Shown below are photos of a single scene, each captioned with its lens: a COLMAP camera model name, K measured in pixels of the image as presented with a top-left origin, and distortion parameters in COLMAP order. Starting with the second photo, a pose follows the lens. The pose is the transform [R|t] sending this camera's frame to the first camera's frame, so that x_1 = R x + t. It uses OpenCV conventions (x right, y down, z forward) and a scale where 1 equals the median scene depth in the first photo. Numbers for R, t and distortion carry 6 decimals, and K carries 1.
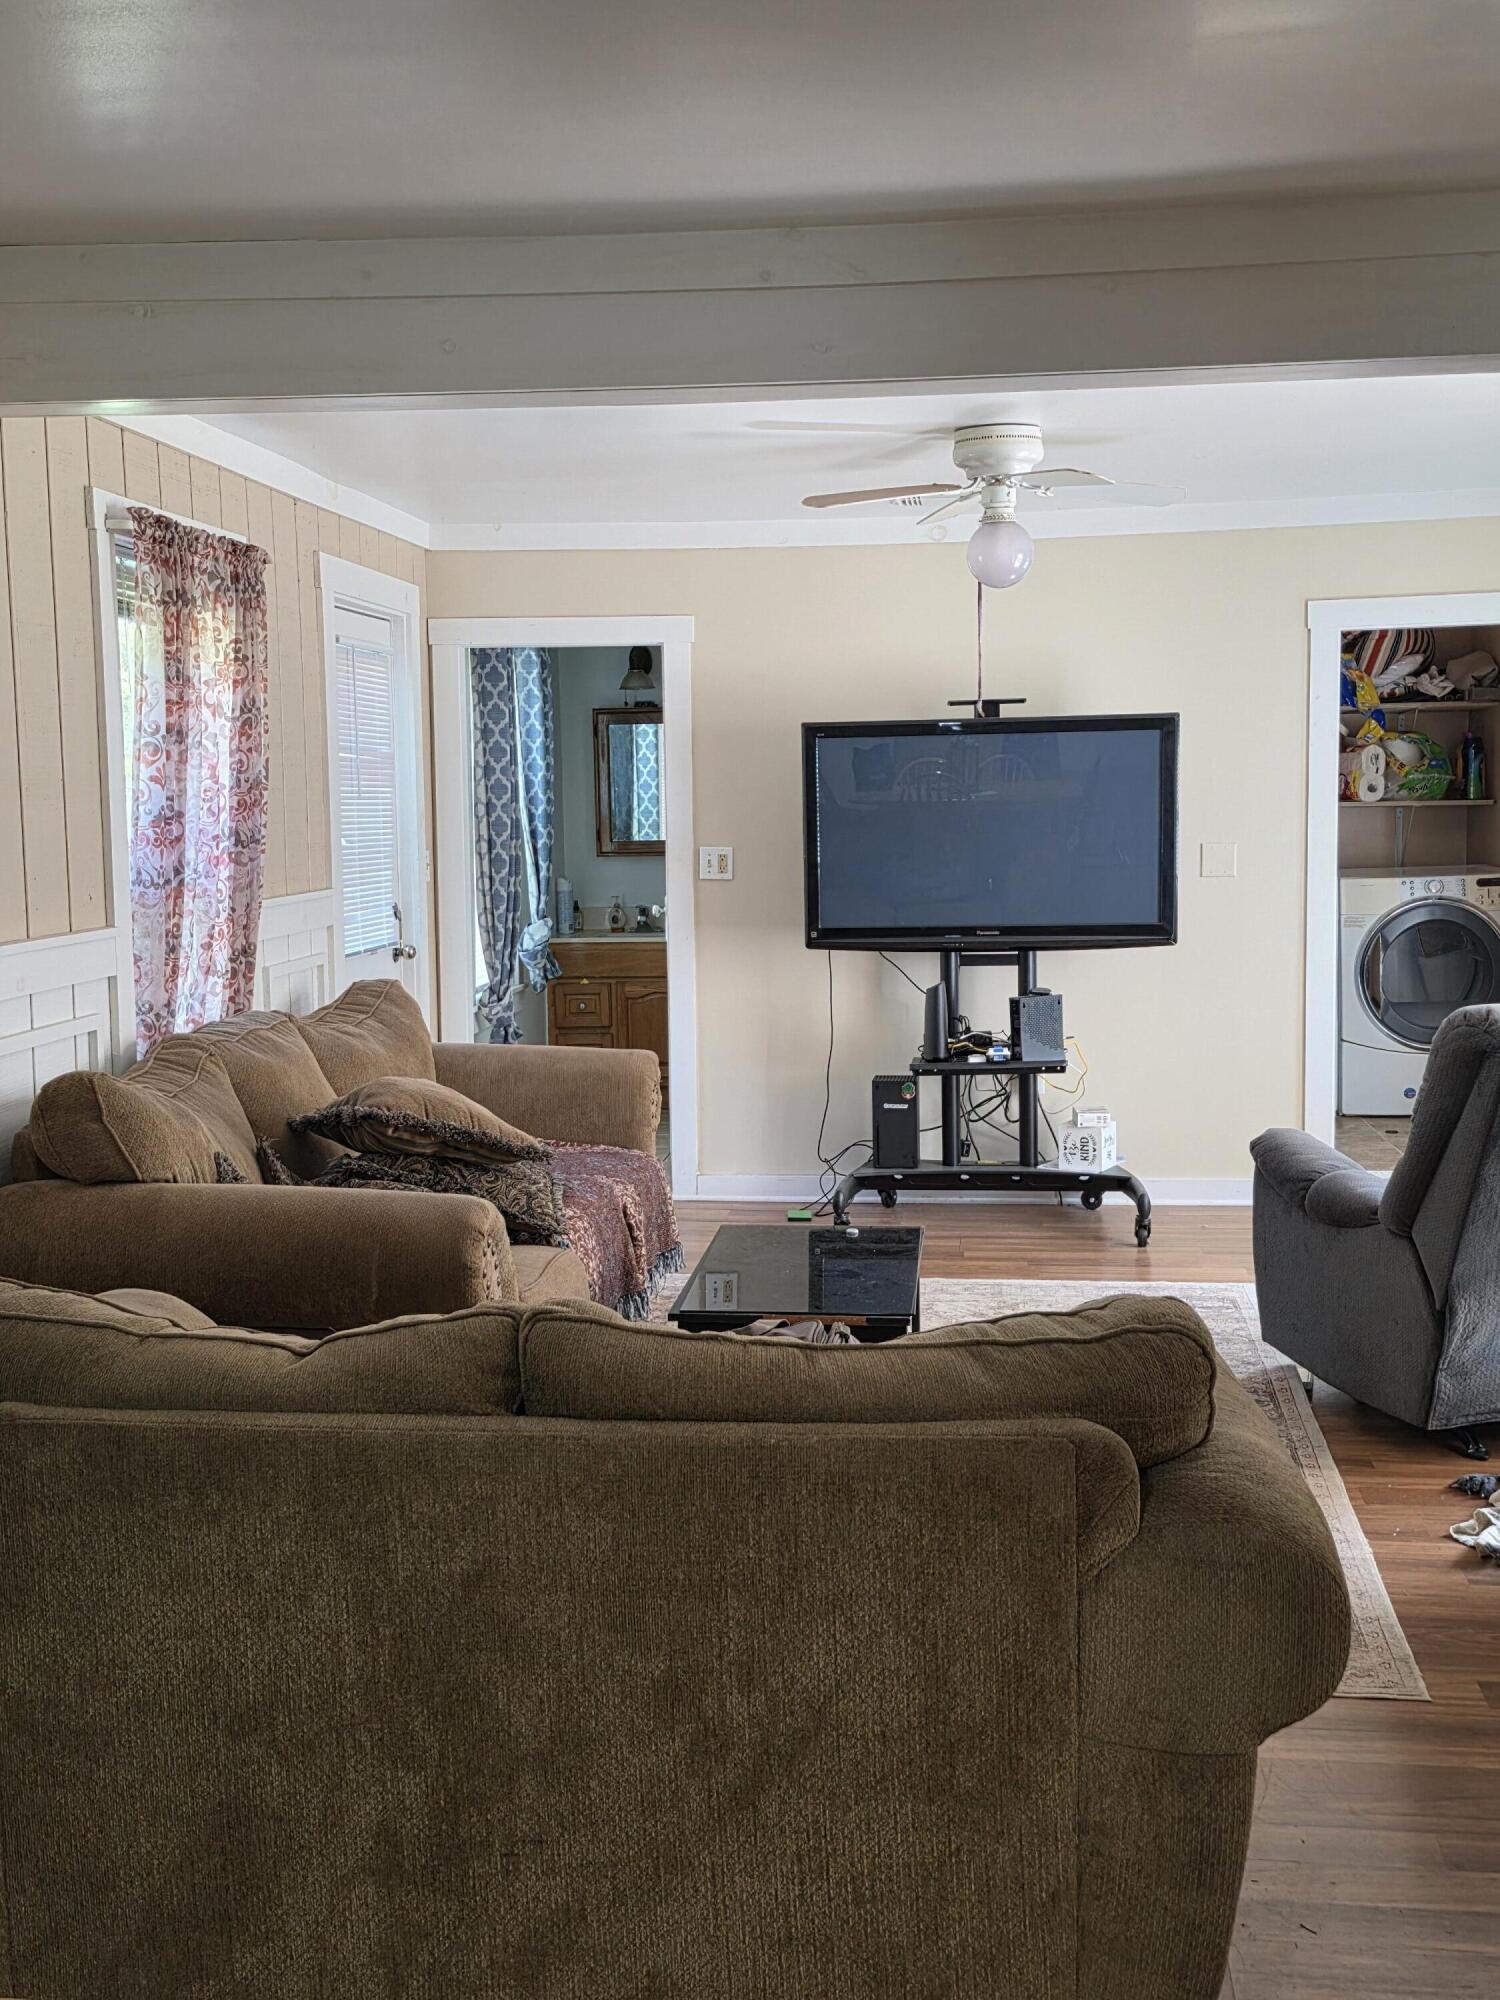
lens RADIAL K [[2131.7, 0, 758.7], [0, 2131.7, 984.3], [0, 0, 1]] dist [0.120853, 0.000000]
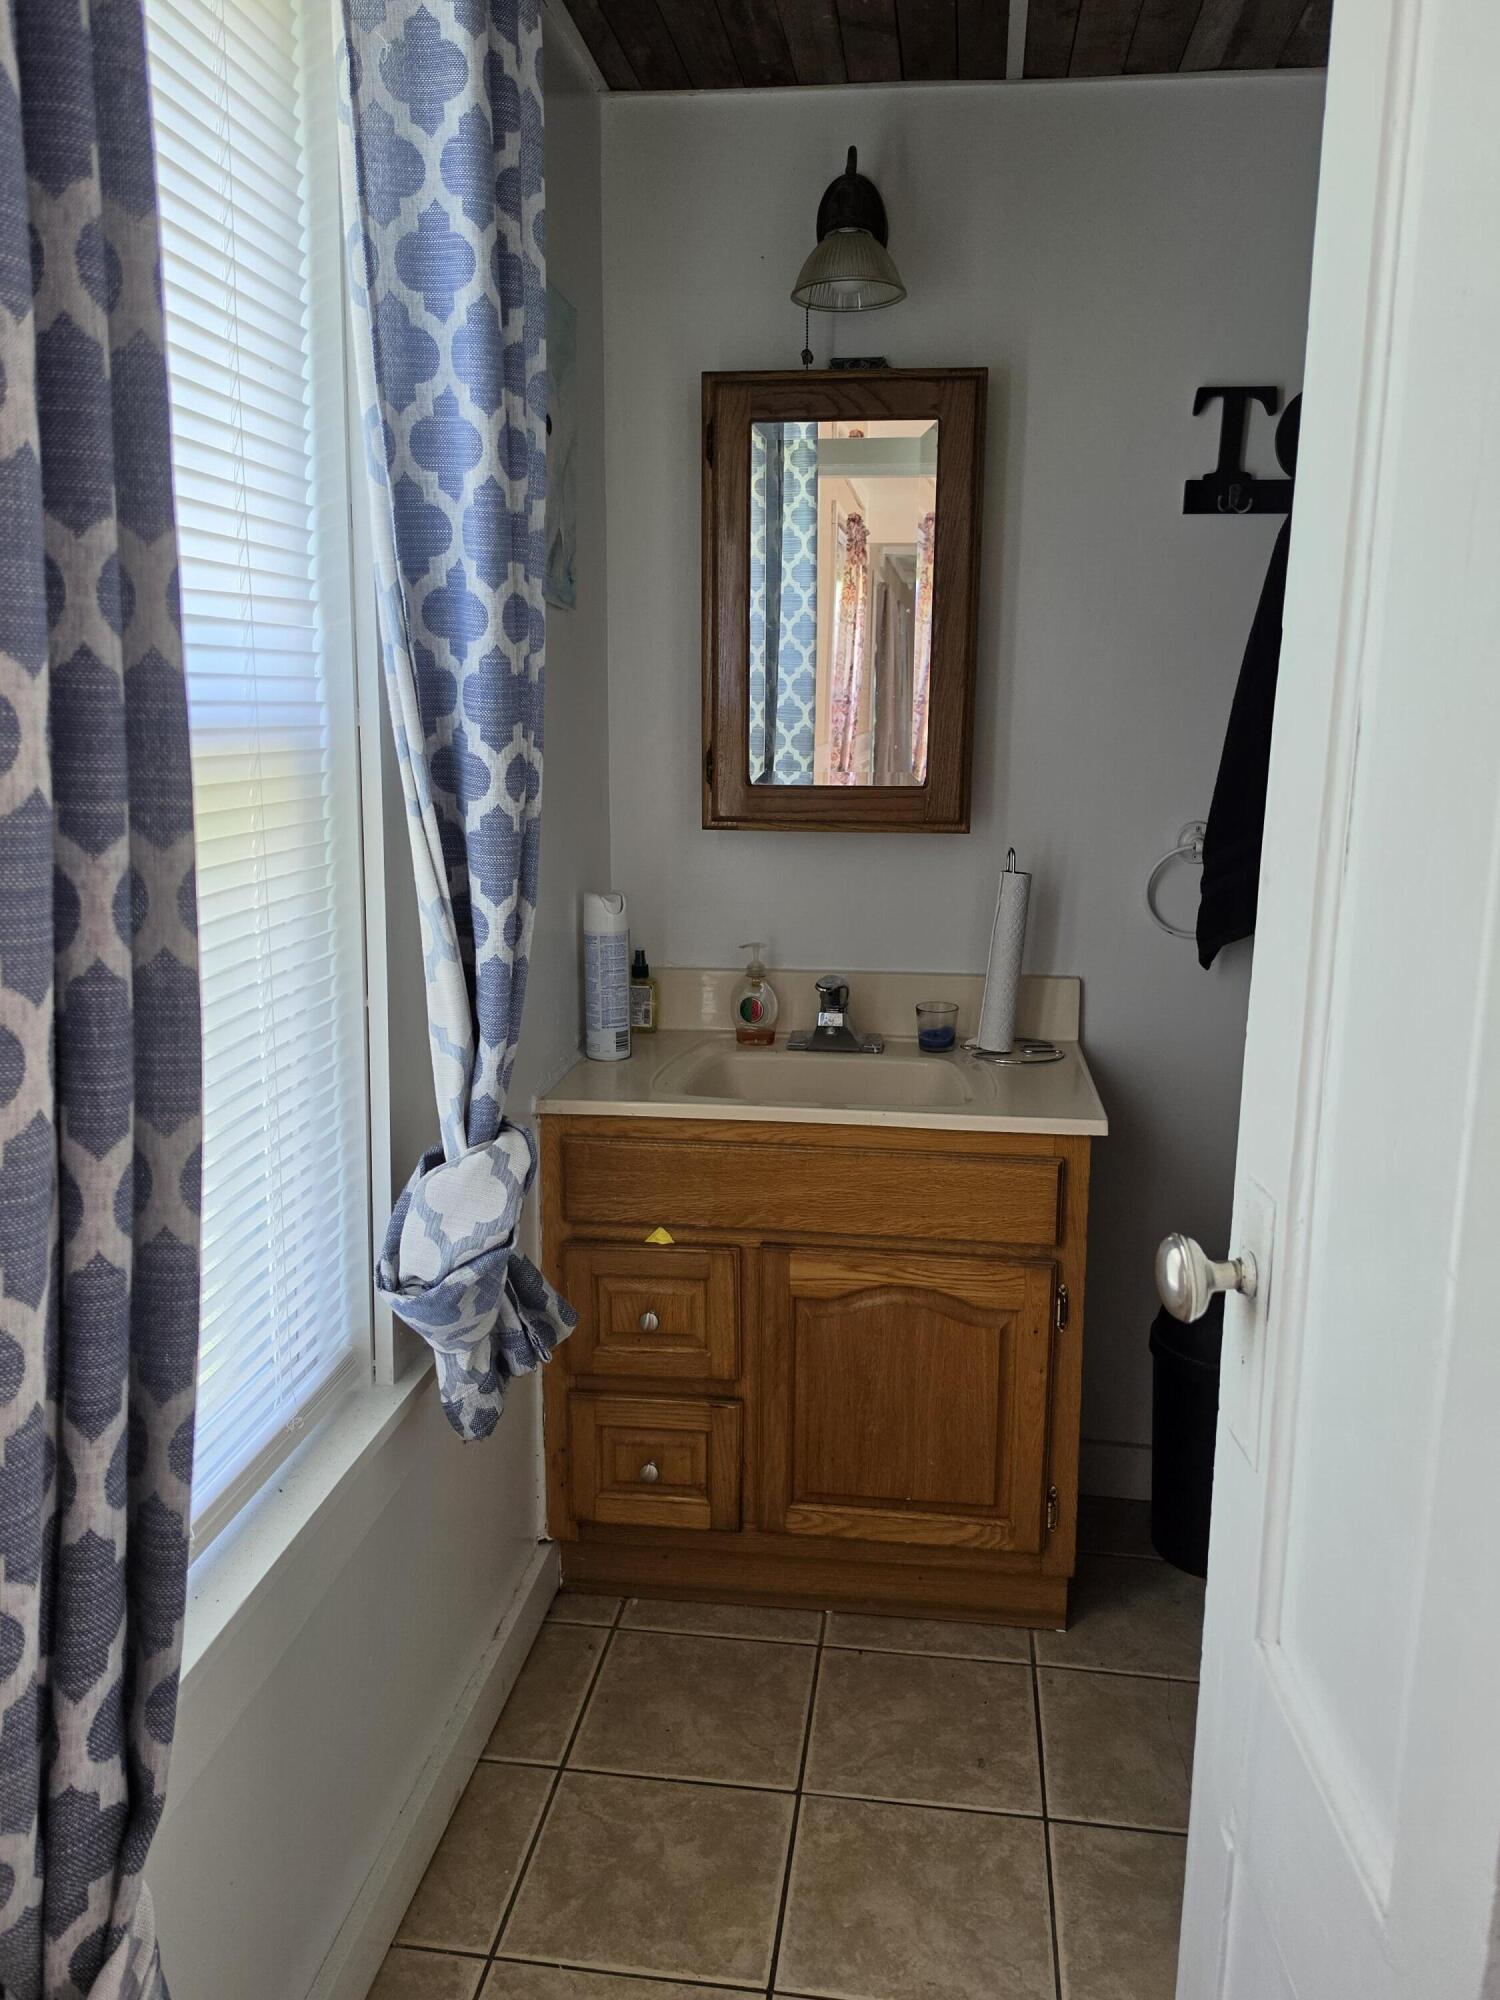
lens RADIAL K [[1505.7, 0, 747.4], [0, 1505.7, 1001.1], [0, 0, 1]] dist [0.016475, -0.010259]
pose [[0.999463, 0.029115, -0.015020, -0.066737], [-0.027499, 0.994763, 0.098440, -0.058540], [0.017808, -0.097975, 0.995030, 0.786248]]
